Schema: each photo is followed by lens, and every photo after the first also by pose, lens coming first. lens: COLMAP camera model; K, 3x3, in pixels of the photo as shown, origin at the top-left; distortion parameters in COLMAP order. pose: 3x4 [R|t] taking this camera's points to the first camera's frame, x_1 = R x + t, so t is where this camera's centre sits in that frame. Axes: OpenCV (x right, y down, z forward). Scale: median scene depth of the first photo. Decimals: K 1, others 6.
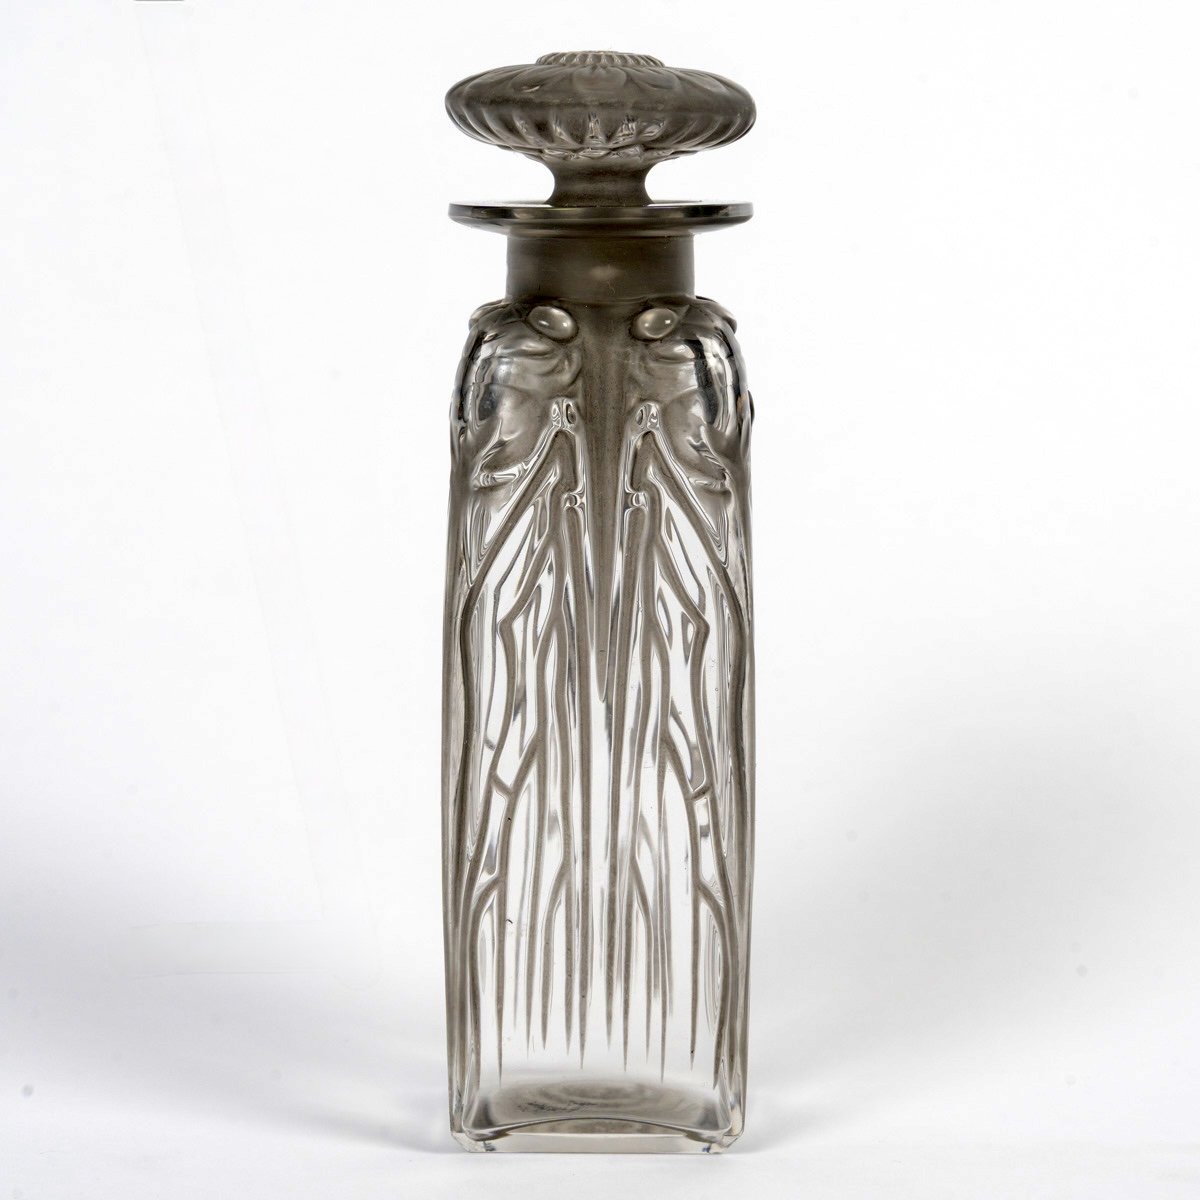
lens RADIAL K [[3738.8, 0, 605.2], [0, 3738.8, 604.0], [0, 0, 1]] dist [-0.005957, 0.000000]
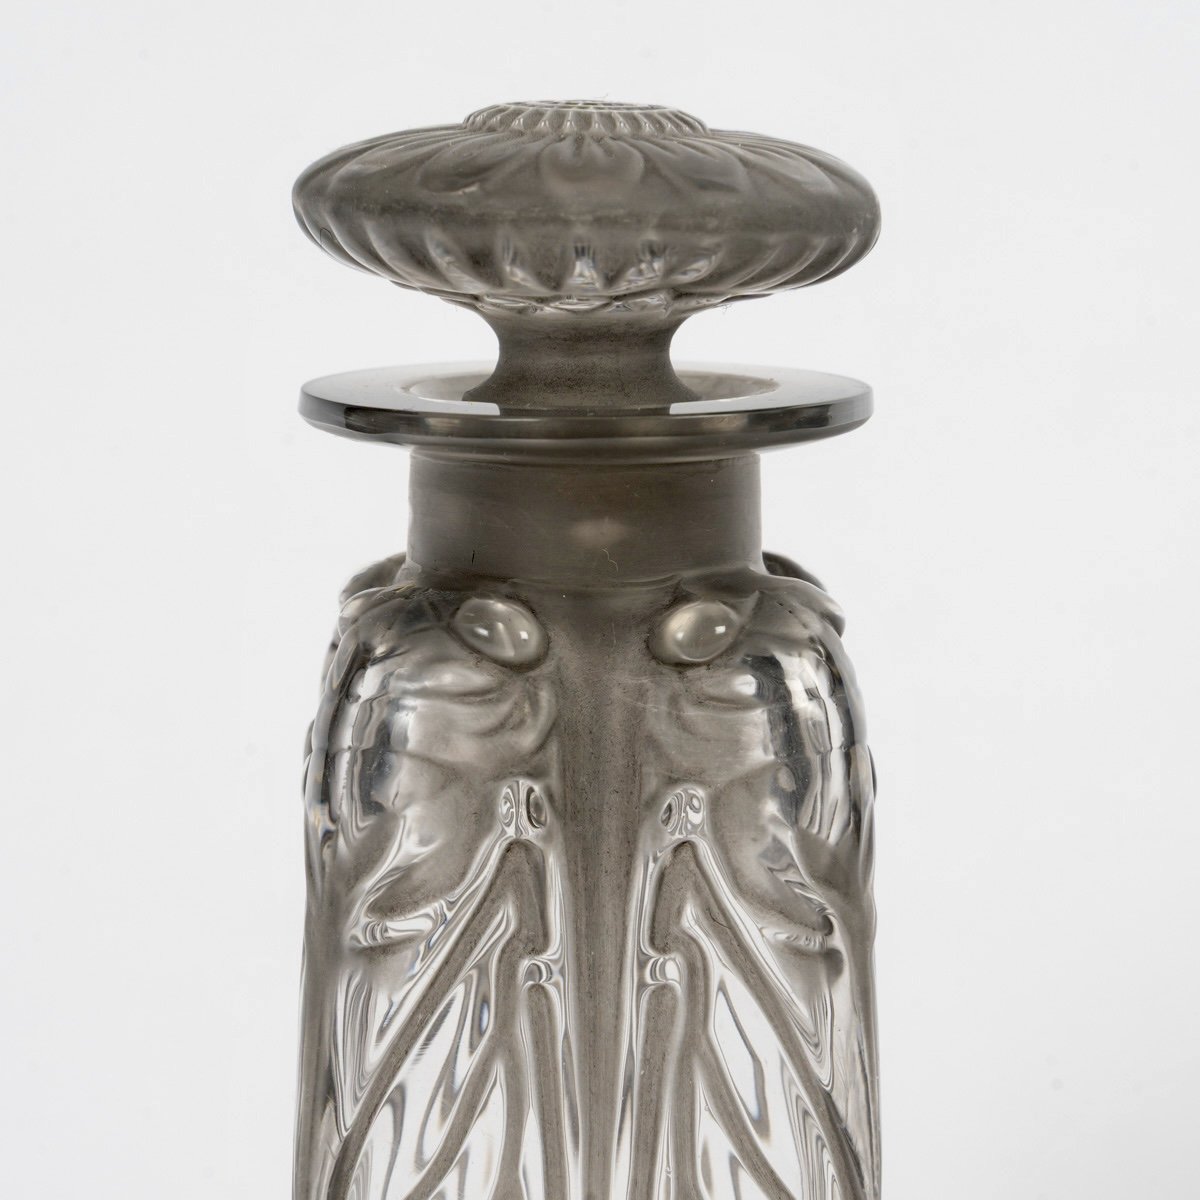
lens RADIAL K [[3738.8, 0, 599.4], [0, 3738.8, 597.5], [0, 0, 1]] dist [-0.005957, 0.000000]
pose [[0.999221, -0.001928, 0.039411, -0.020808], [0.000526, 0.999367, 0.035562, -0.098313], [-0.039455, -0.035513, 0.998590, 0.477240]]
